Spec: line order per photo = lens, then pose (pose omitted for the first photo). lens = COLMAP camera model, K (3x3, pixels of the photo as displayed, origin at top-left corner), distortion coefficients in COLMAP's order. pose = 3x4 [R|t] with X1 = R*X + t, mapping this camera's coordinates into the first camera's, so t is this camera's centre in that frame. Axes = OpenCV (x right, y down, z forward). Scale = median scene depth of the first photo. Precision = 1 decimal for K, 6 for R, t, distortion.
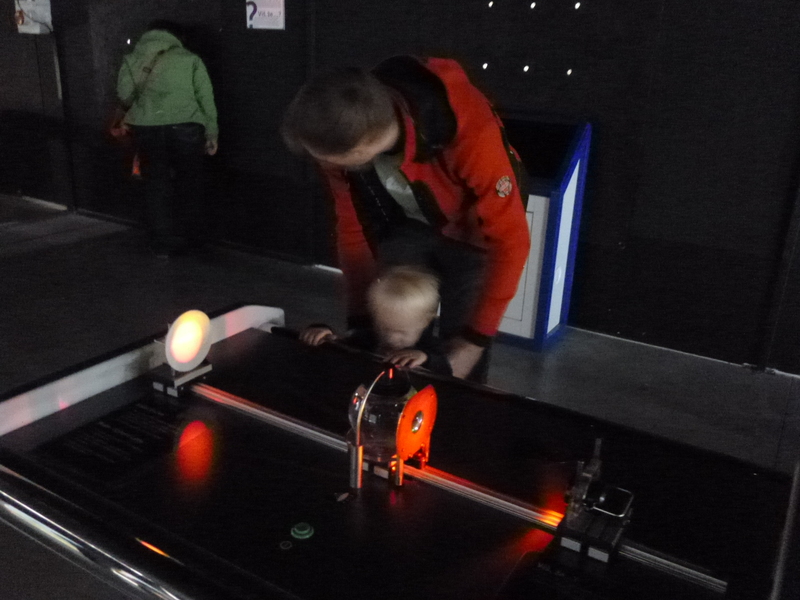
lens RADIAL K [[723.3, 0, 400.0], [0, 723.3, 300.0], [0, 0, 1]] dist [-0.002342, 0.001614]
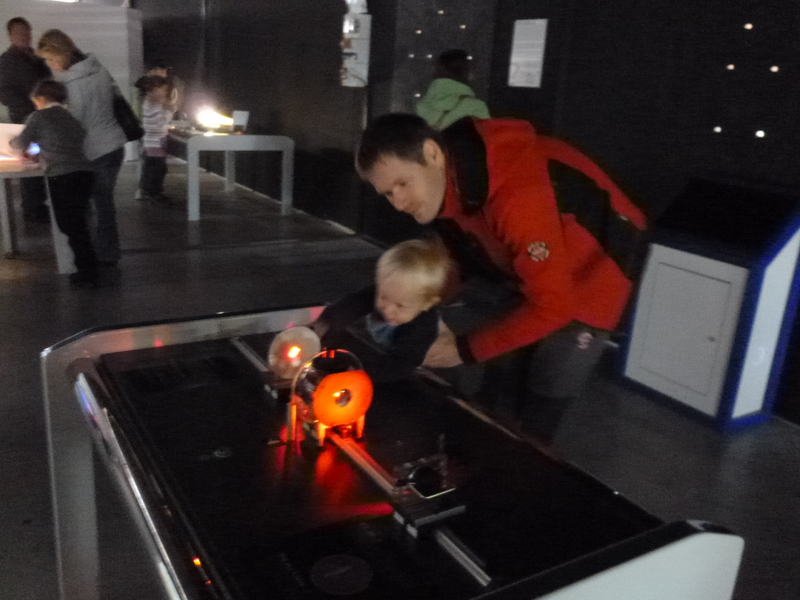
lens RADIAL K [[723.3, 0, 400.0], [0, 723.3, 300.0], [0, 0, 1]] dist [-0.002342, 0.001614]
pose [[0.891377, 0.149664, -0.427840, 0.158725], [-0.181532, 0.982782, -0.034422, 0.008511], [0.415322, 0.108349, 0.903199, -0.018058]]
